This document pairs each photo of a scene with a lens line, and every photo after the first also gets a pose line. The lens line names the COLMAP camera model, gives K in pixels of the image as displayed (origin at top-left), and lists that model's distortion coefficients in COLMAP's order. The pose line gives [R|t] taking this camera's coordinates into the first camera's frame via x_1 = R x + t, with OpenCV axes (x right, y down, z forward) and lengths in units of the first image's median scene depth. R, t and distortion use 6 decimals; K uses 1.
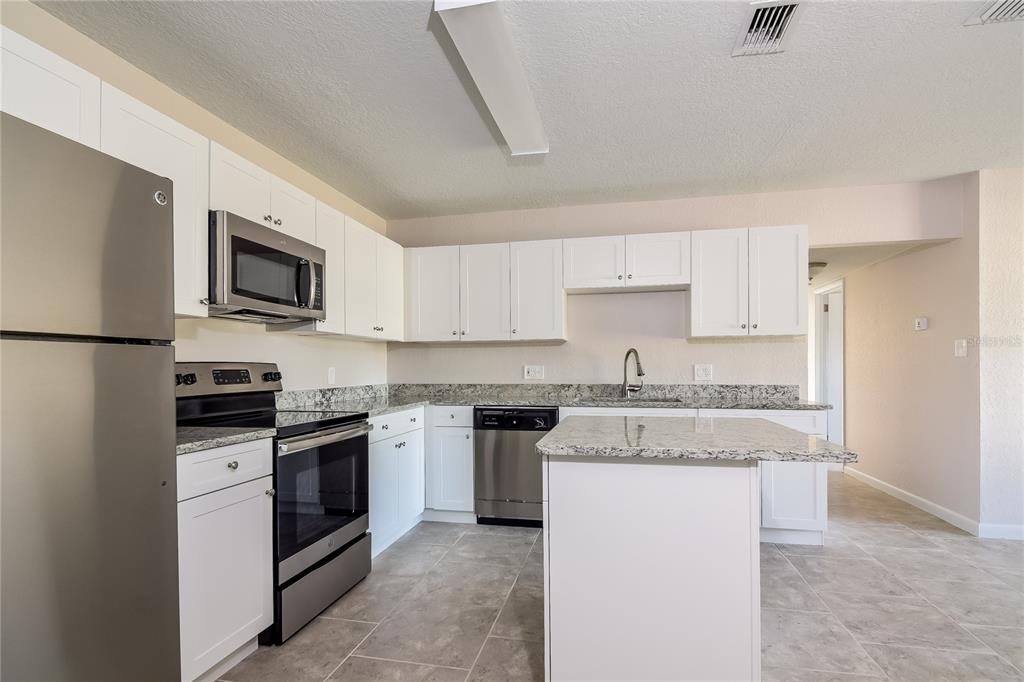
lens RADIAL K [[503.1, 0, 515.1], [0, 503.1, 373.7], [0, 0, 1]] dist [0.002850, -0.010856]
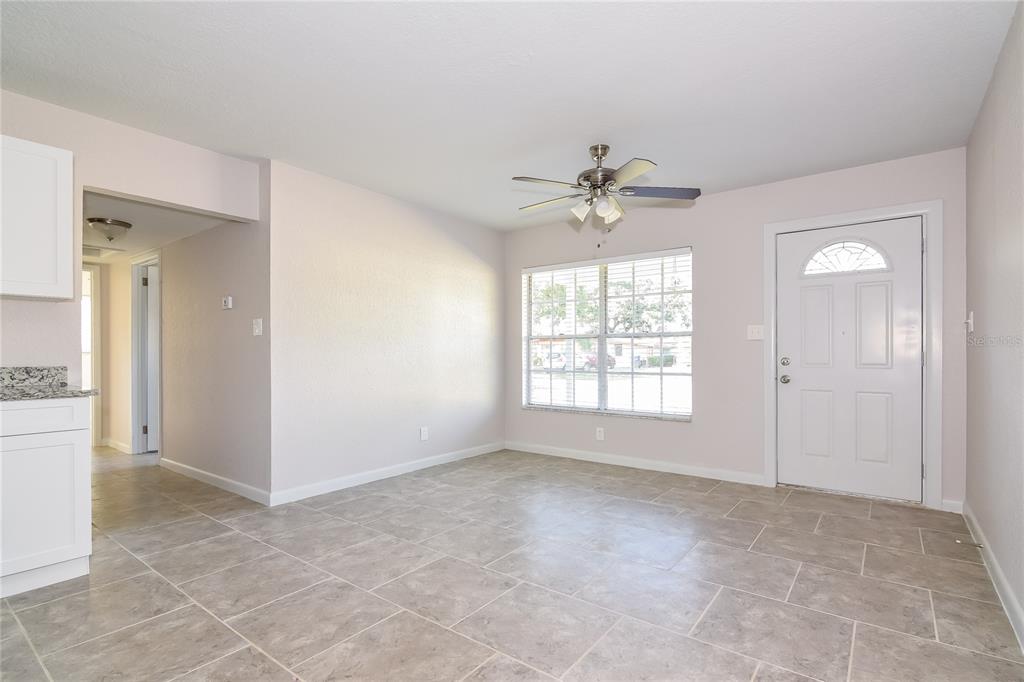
lens RADIAL K [[503.1, 0, 506.2], [0, 503.1, 352.3], [0, 0, 1]] dist [0.002850, -0.010856]
pose [[0.438340, -0.001251, 0.898808, 0.192354], [0.017496, 0.999821, -0.007141, 0.020040], [-0.898639, 0.018856, 0.438284, 0.085903]]
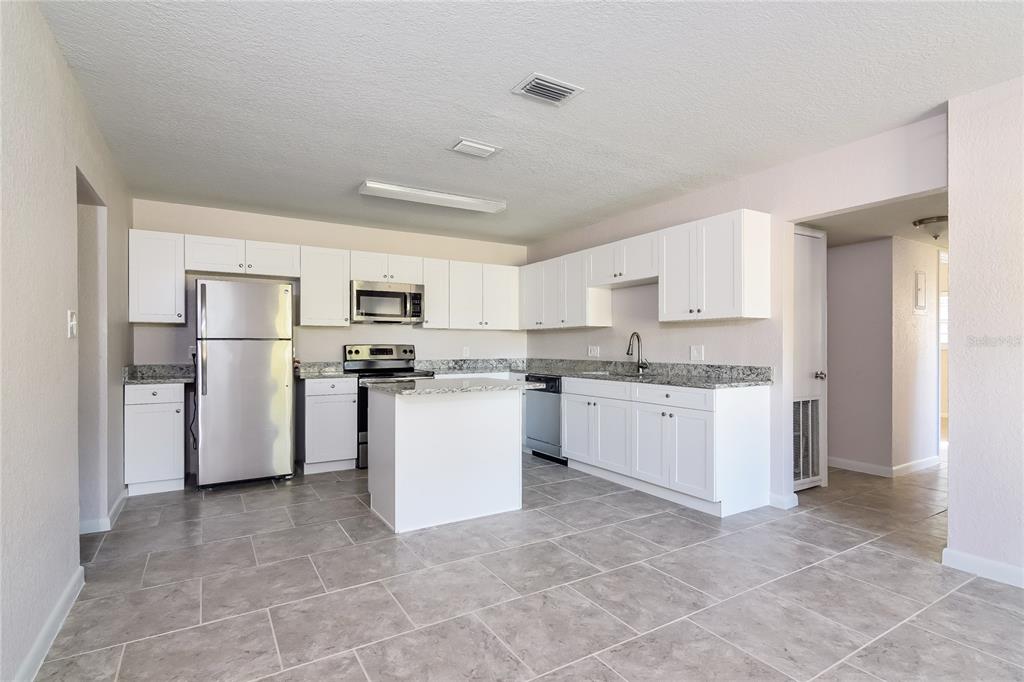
lens RADIAL K [[503.1, 0, 511.6], [0, 503.1, 347.1], [0, 0, 1]] dist [0.002850, -0.010856]
pose [[0.685894, 0.004372, -0.727688, 0.997039], [-0.011618, 0.999920, -0.004943, -0.005823], [0.727608, 0.011845, 0.685891, -0.045313]]
